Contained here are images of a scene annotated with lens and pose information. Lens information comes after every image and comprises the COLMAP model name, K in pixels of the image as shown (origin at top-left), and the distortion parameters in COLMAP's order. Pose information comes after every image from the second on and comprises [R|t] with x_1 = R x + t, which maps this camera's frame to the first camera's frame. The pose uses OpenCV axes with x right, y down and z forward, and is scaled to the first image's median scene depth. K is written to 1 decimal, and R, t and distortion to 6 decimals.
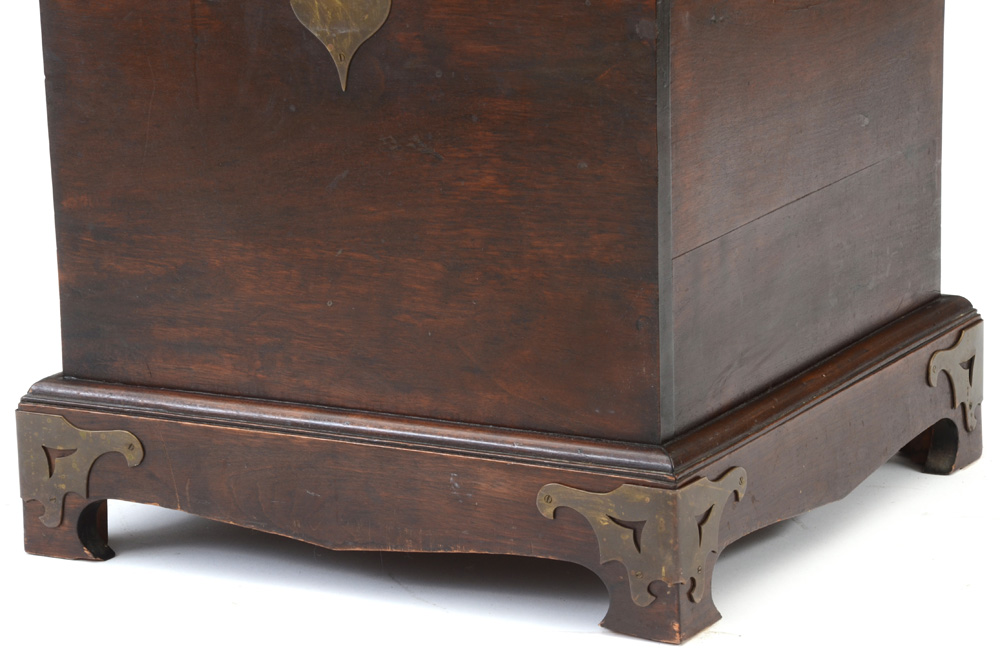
lens RADIAL K [[3982.8, 0, 530.8], [0, 3982.8, 372.3], [0, 0, 1]] dist [0.962892, 2.517988]
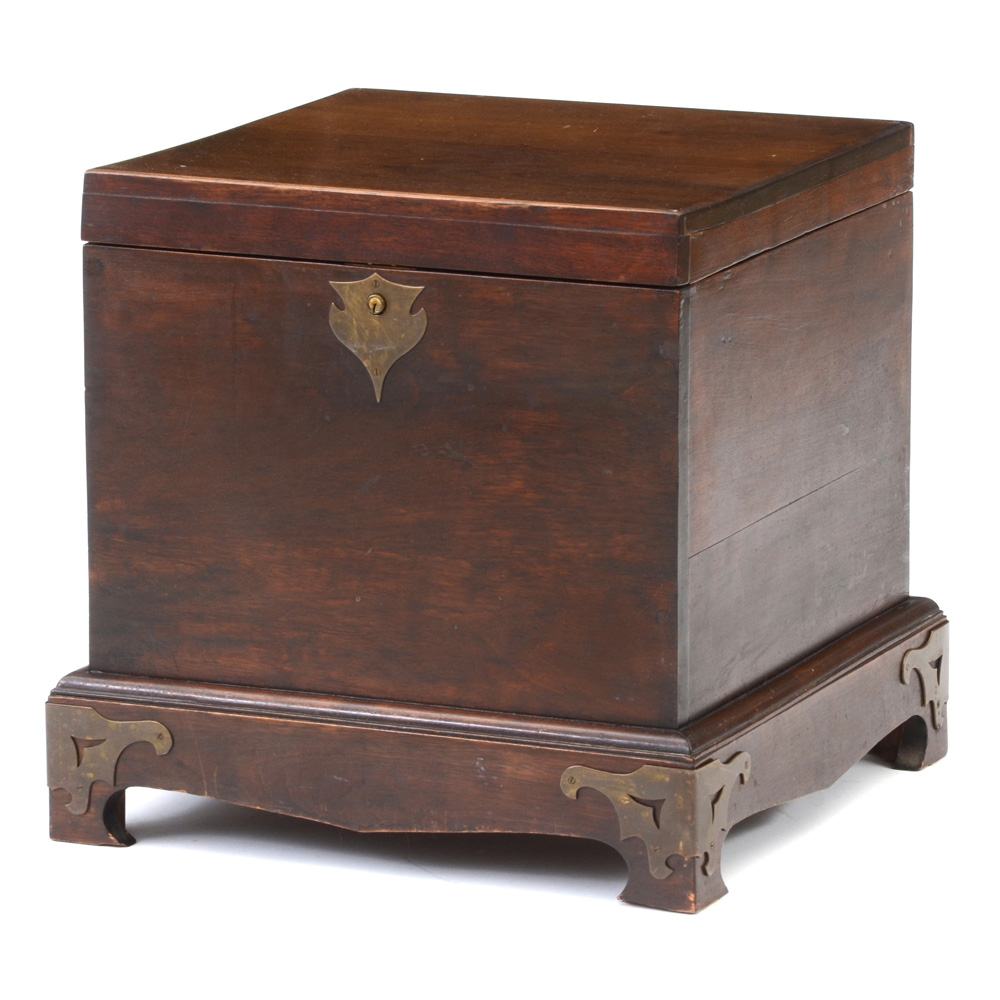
lens RADIAL K [[6654.7, 0, 500.0], [0, 6654.7, 500.0], [0, 0, 1]] dist [0.800778, -8.618484]
pose [[0.996919, 0.003482, 0.078365, -0.152930], [-0.000276, 0.999163, -0.040893, 0.029078], [-0.078442, 0.040746, 0.996086, -0.778583]]
